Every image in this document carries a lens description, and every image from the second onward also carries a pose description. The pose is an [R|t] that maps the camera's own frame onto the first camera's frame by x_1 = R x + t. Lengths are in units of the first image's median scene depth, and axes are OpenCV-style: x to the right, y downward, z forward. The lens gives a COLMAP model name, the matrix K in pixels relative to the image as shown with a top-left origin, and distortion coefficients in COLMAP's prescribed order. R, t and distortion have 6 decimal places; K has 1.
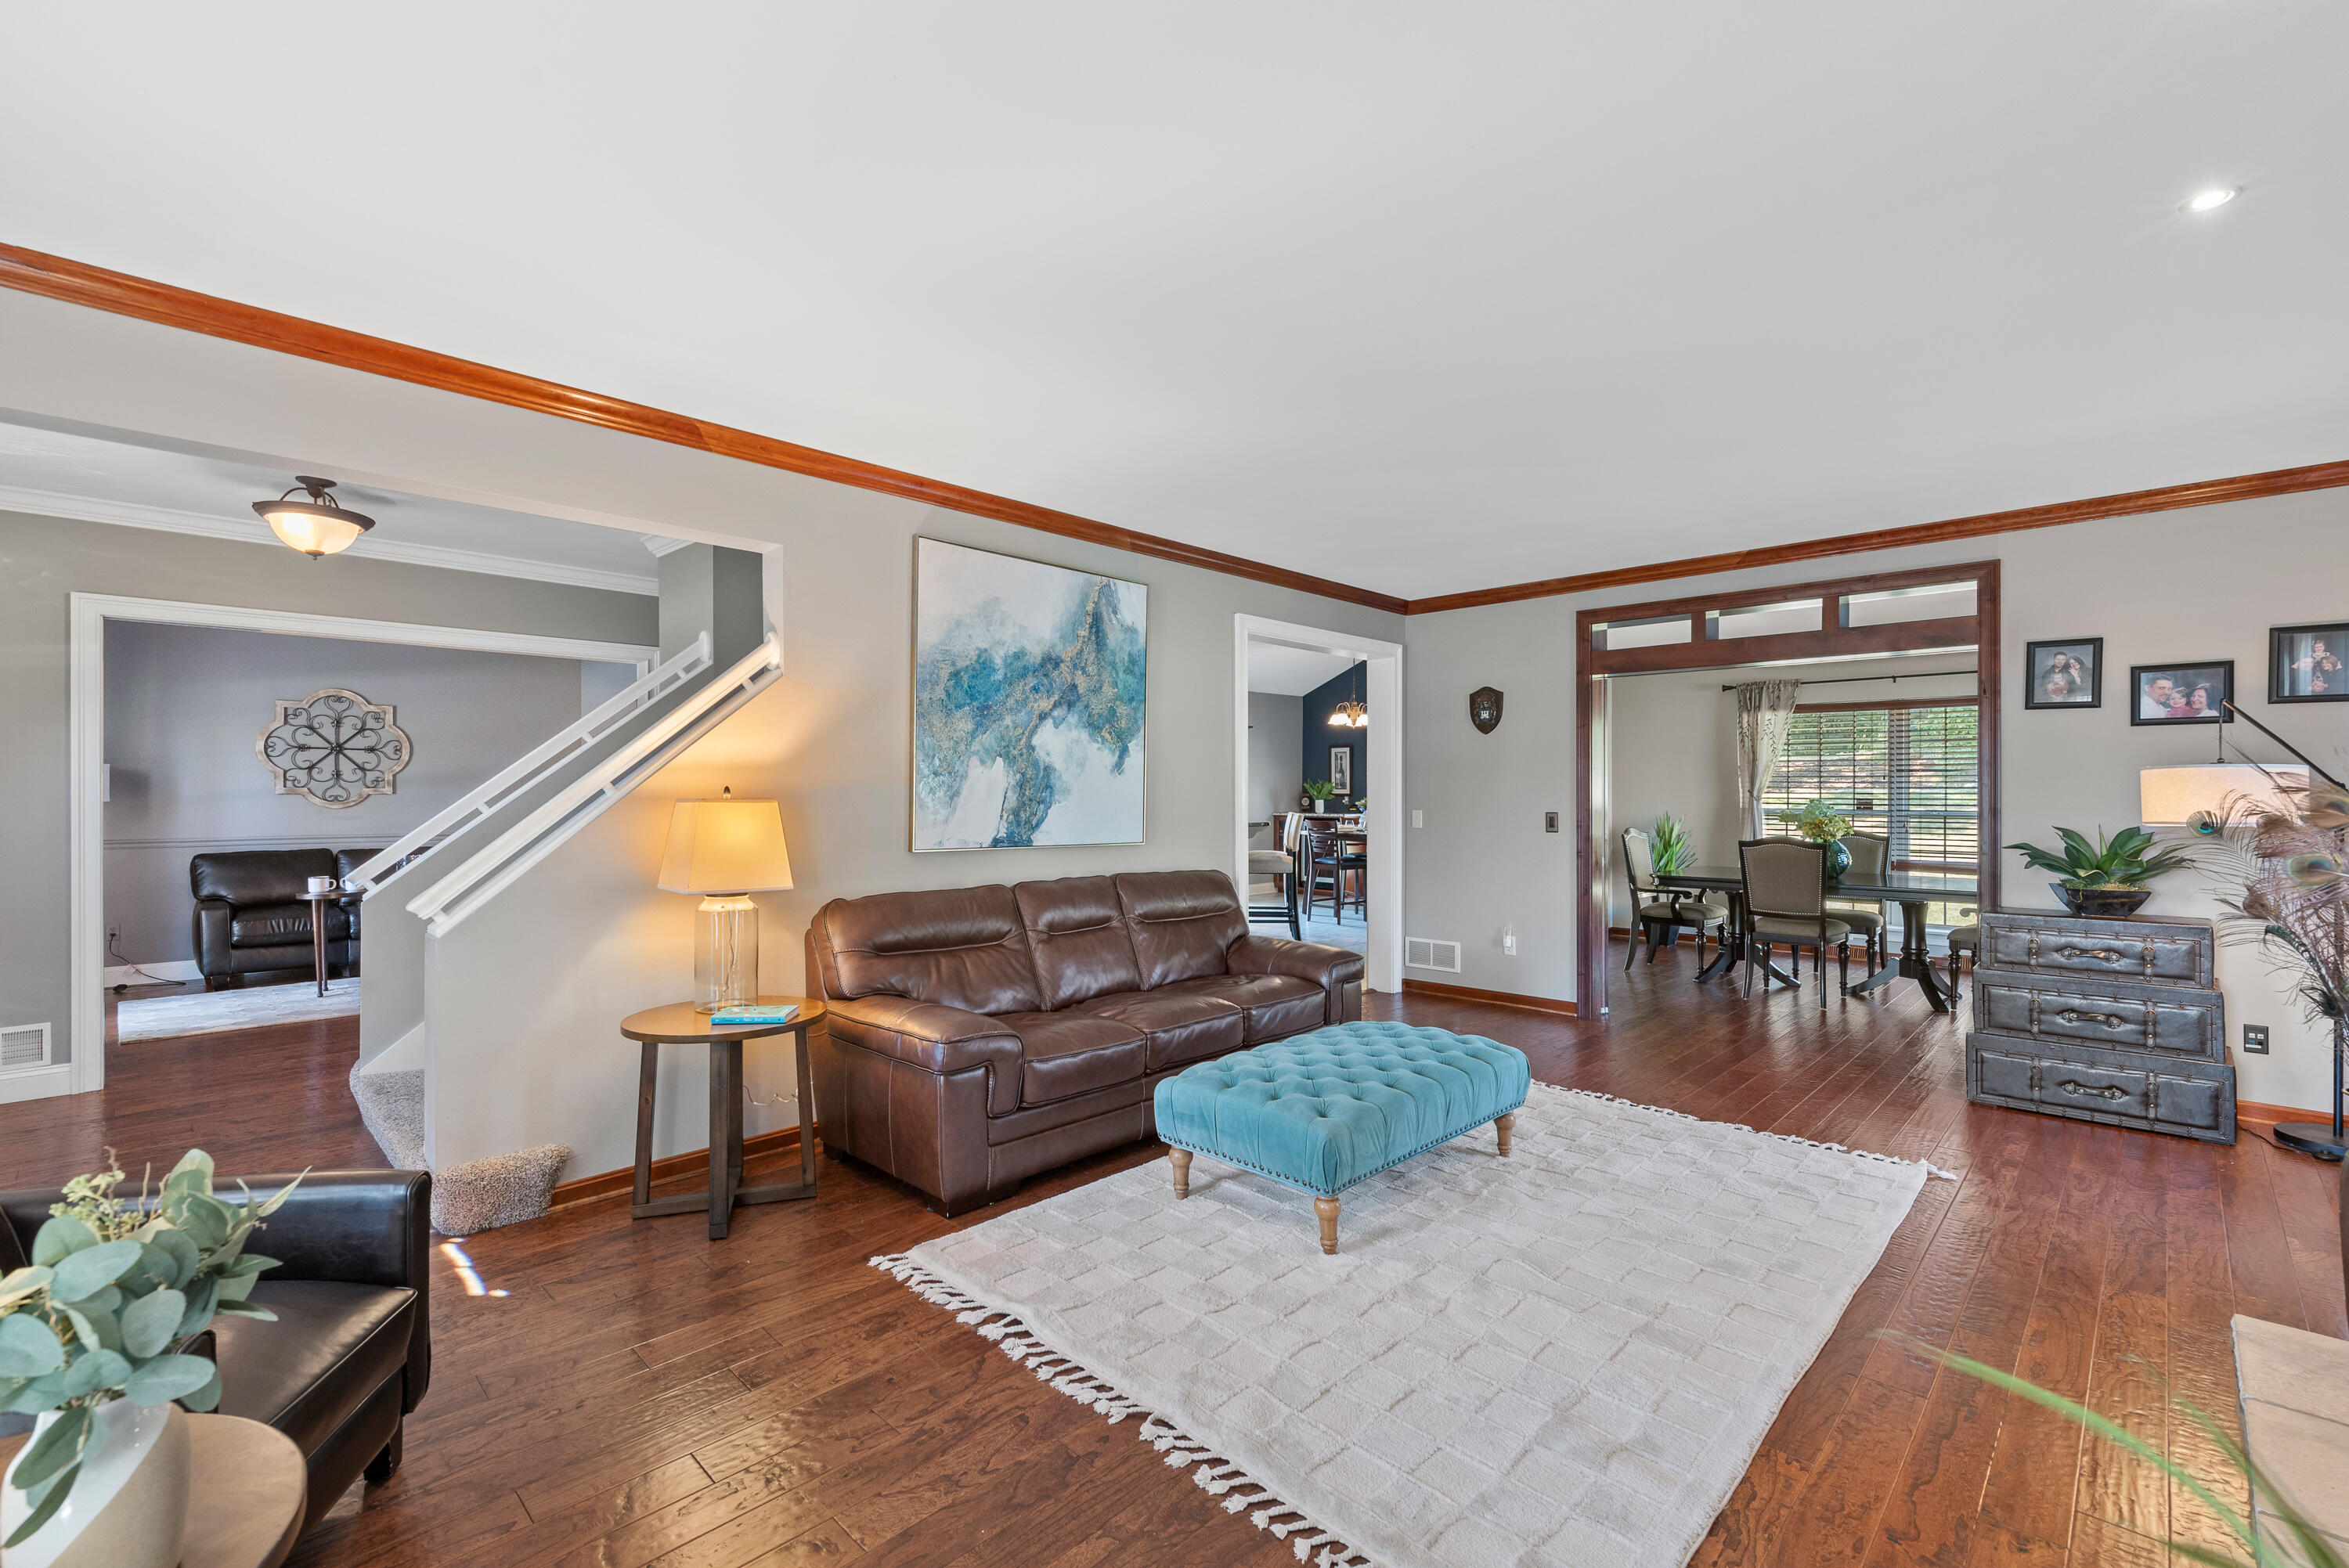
lens RADIAL K [[1010.9, 0, 1171.0], [0, 1010.9, 784.0], [0, 0, 1]] dist [0.001844, 0.000537]
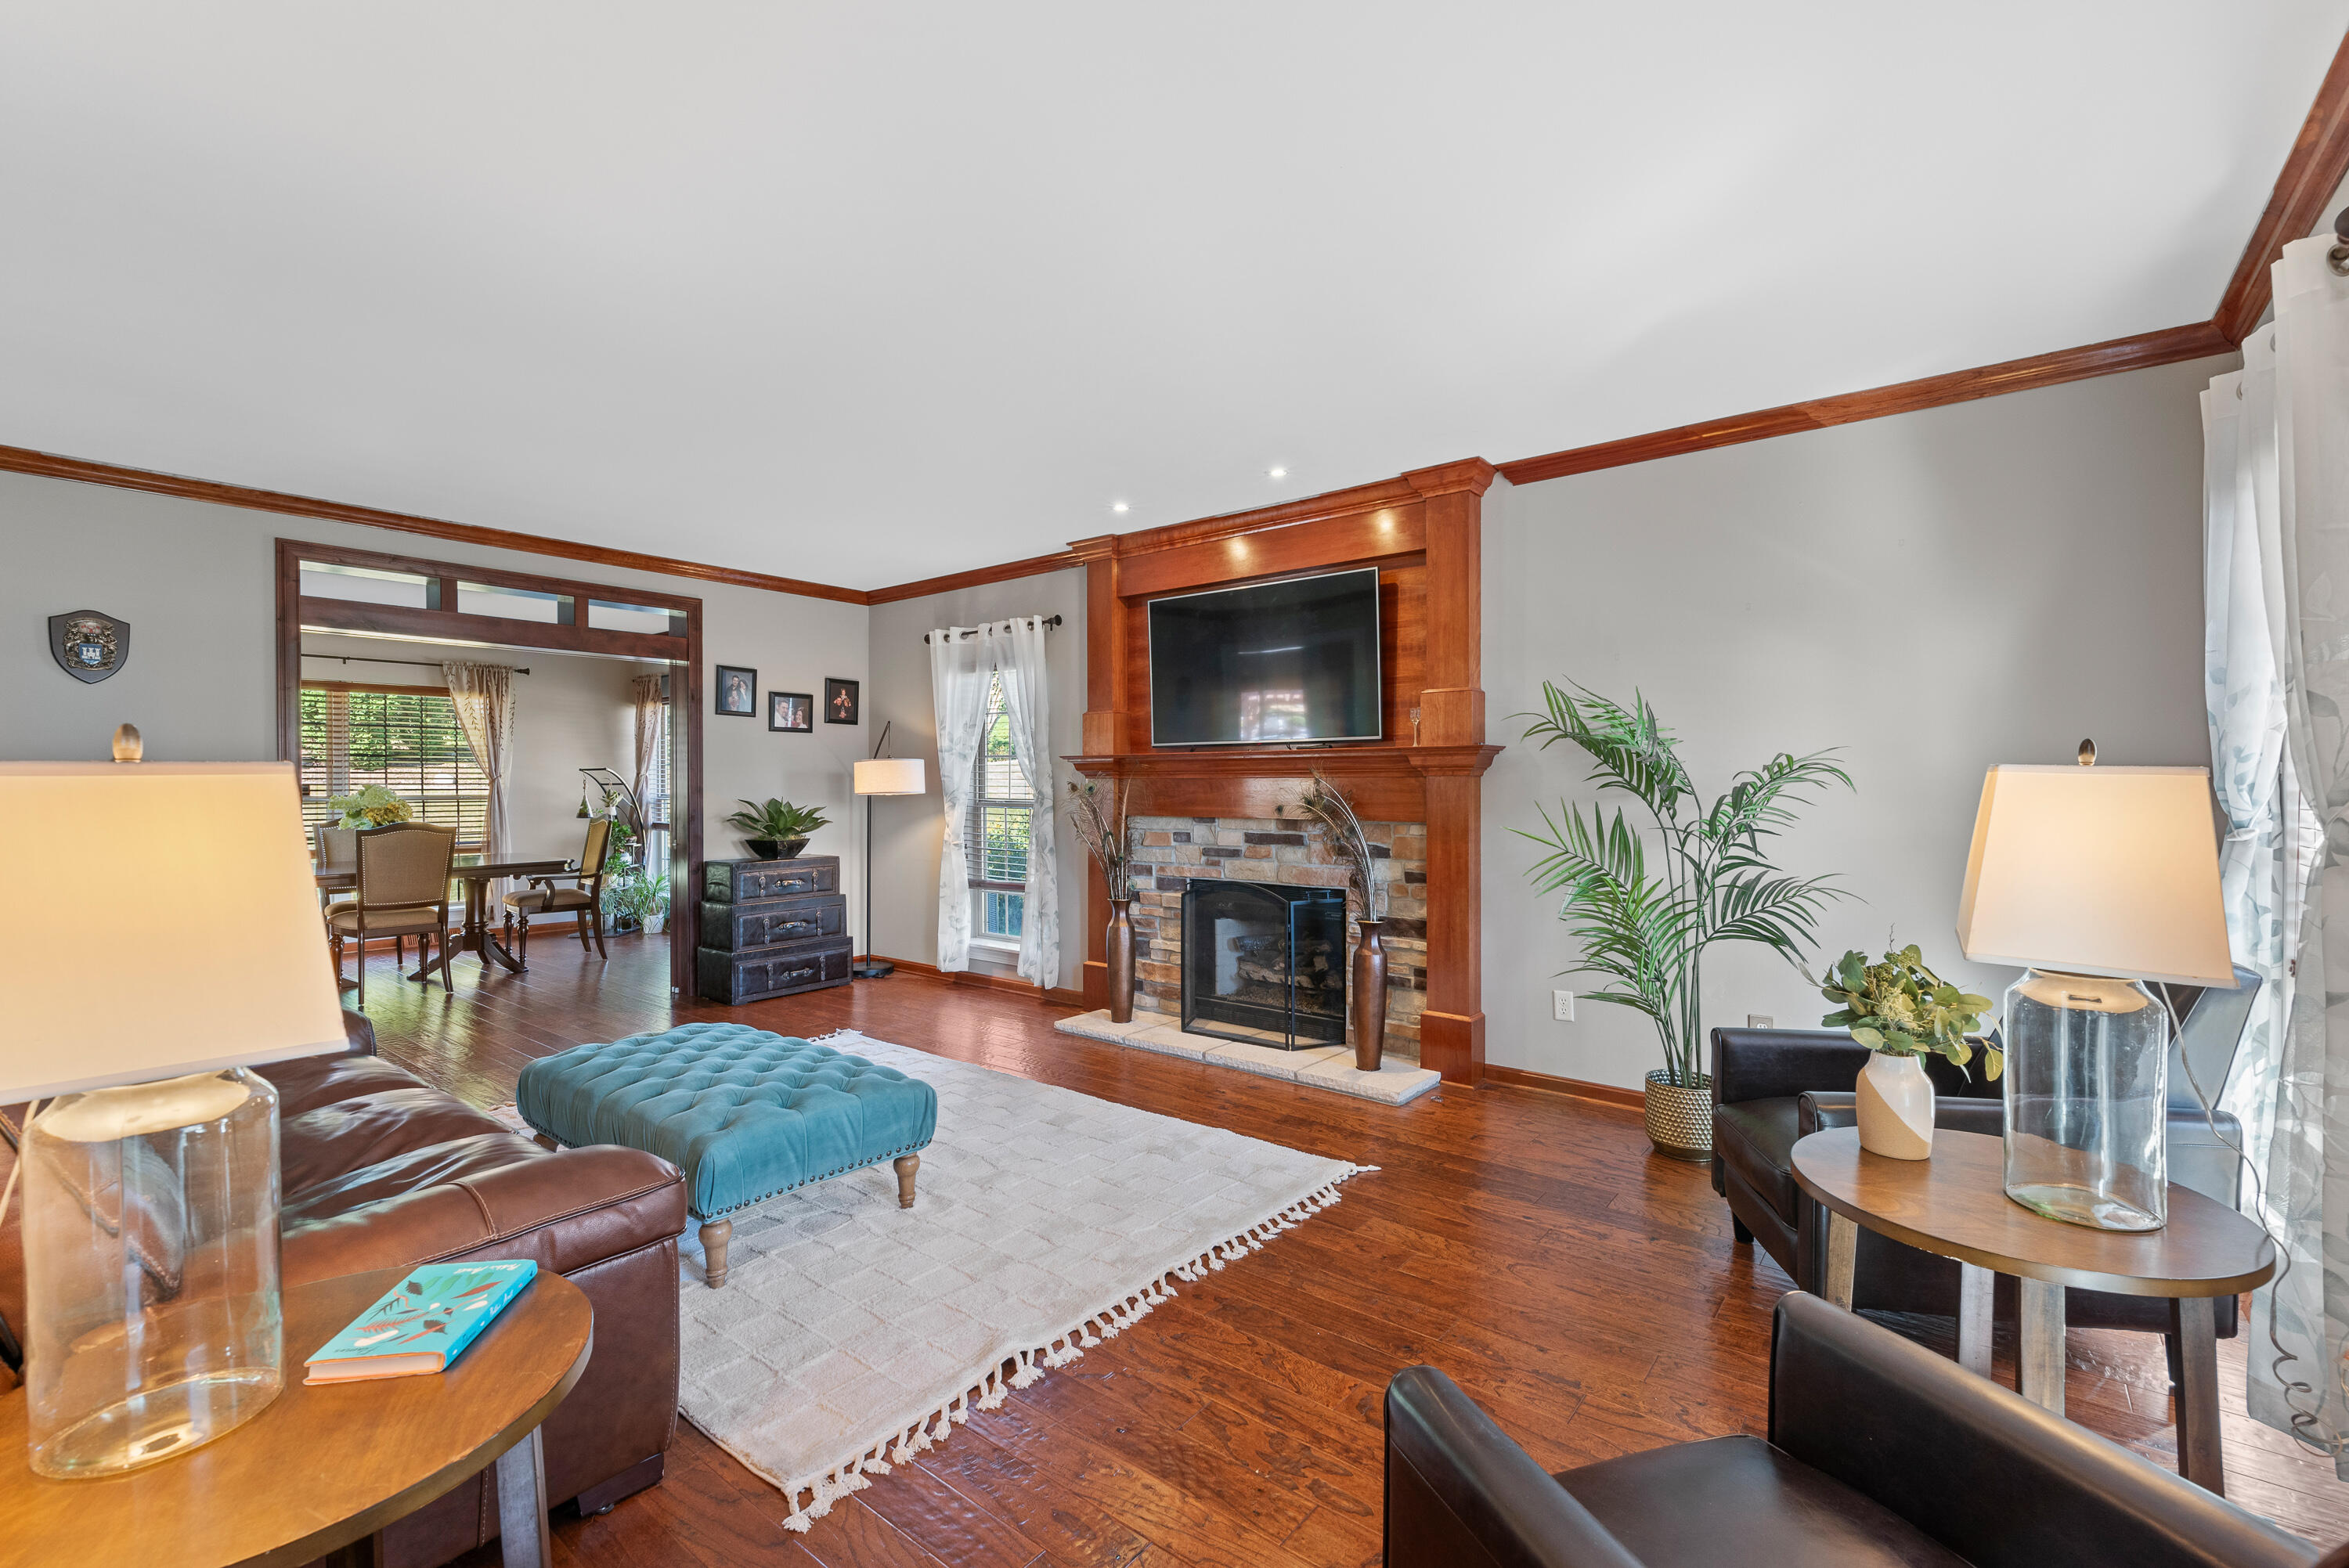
lens RADIAL K [[1010.9, 0, 1189.4], [0, 1010.9, 781.5], [0, 0, 1]] dist [0.001844, 0.000537]
pose [[-0.108307, -0.002365, 0.994115, -0.656939], [-0.007638, 0.999970, 0.001547, 0.011027], [-0.994088, -0.007426, -0.108321, 0.587797]]
